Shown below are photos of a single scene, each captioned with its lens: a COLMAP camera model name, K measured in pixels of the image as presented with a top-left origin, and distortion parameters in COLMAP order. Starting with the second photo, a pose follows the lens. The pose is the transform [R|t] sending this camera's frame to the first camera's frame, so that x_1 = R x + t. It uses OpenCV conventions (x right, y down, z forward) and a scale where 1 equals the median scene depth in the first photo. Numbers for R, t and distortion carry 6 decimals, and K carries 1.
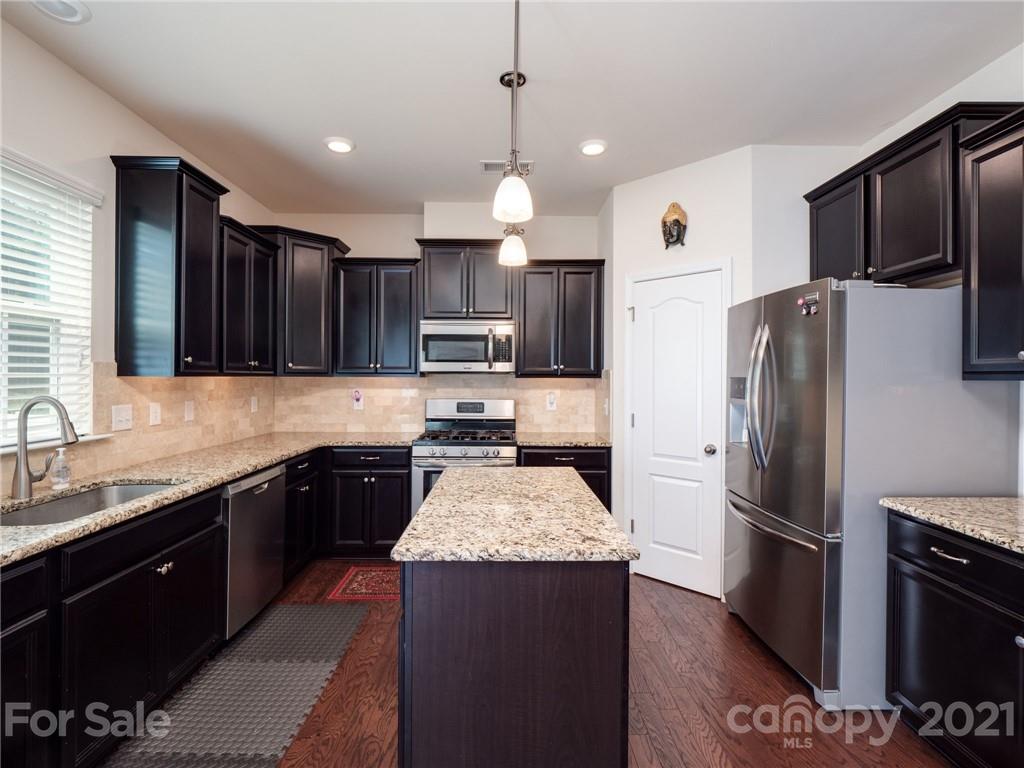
lens RADIAL K [[500.4, 0, 516.8], [0, 500.4, 378.9], [0, 0, 1]] dist [0.000263, -0.000604]
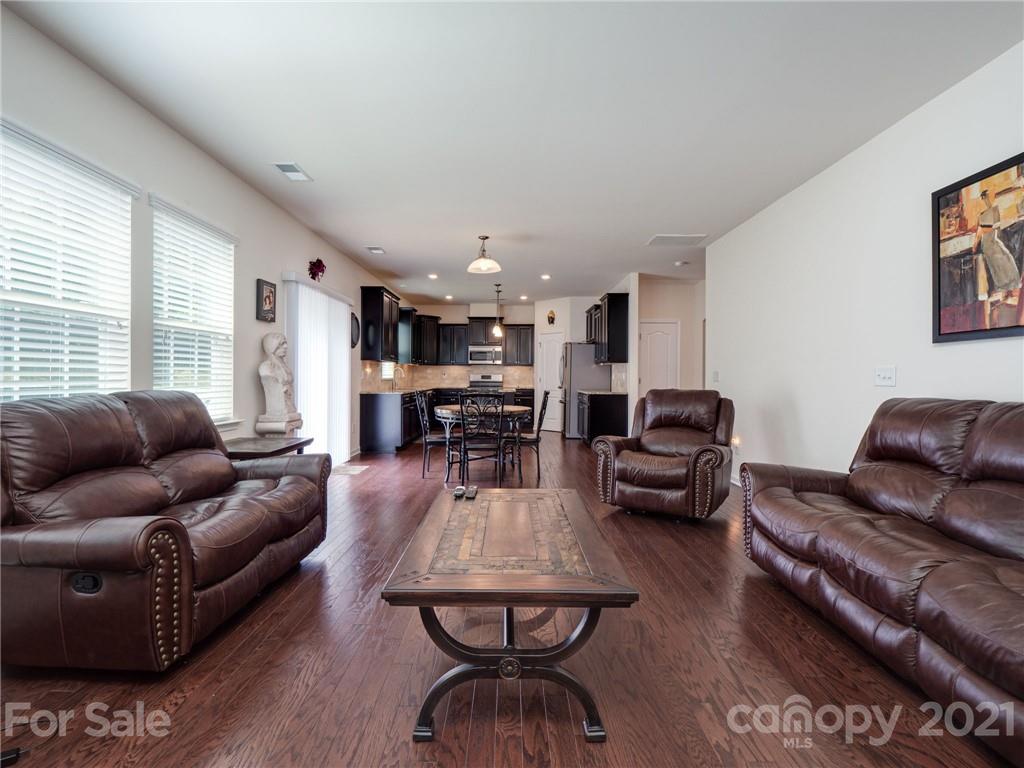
lens RADIAL K [[500.4, 0, 516.8], [0, 500.4, 378.9], [0, 0, 1]] dist [0.000263, -0.000604]
pose [[0.999955, -0.003188, 0.008977, 0.052882], [0.003220, 0.999988, -0.003590, 0.082493], [-0.008965, 0.003619, 0.999953, -1.886001]]
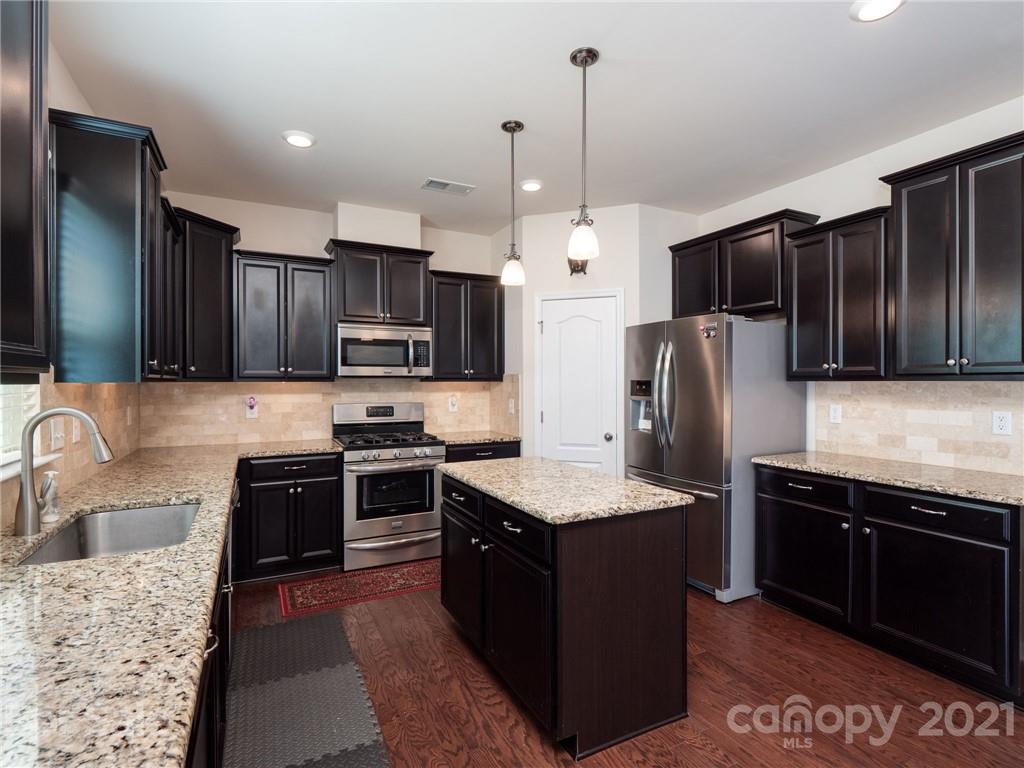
lens RADIAL K [[509.1, 0, 512.0], [0, 509.1, 384.0], [0, 0, 1]] dist [0.002685, -0.000109]
pose [[0.896808, -0.008667, 0.442334, -0.336013], [0.007217, 0.999962, 0.004960, -0.001413], [-0.442360, -0.001256, 0.896837, -0.044366]]
